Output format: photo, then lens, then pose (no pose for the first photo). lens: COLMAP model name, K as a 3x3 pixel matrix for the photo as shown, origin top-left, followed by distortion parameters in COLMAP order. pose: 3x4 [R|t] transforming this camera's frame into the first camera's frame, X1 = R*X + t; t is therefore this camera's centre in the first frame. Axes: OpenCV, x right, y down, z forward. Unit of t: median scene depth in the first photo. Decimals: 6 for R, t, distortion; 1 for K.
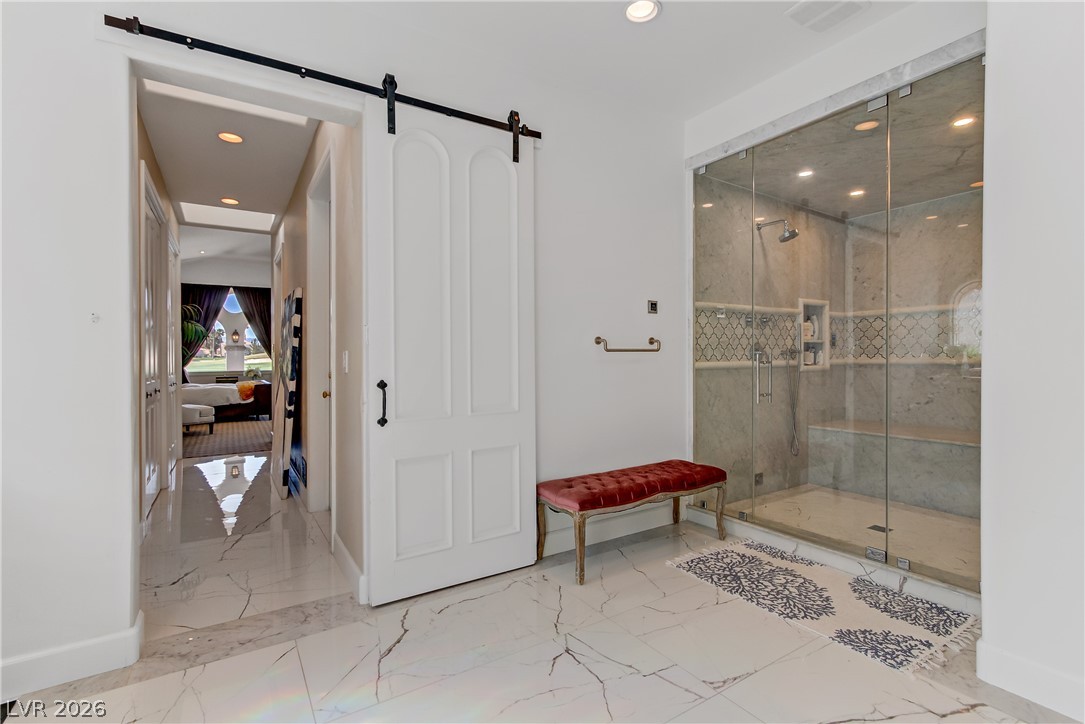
lens RADIAL K [[497.9, 0, 546.4], [0, 497.9, 359.6], [0, 0, 1]] dist [0.008885, -0.000703]
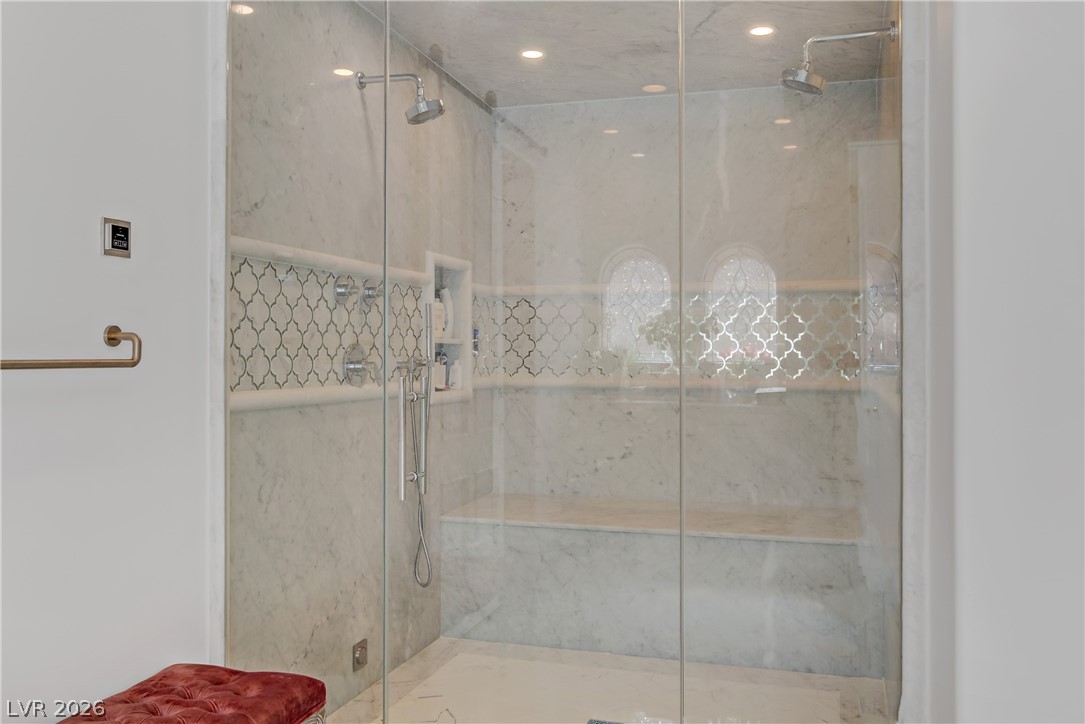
lens RADIAL K [[931.8, 0, 545.2], [0, 931.8, 361.3], [0, 0, 1]] dist [-0.013029, 0.007881]
pose [[0.761511, 0.008493, 0.648096, 0.018593], [-0.009802, 0.999951, -0.001586, -0.019154], [-0.648077, -0.005145, 0.761557, 0.278250]]
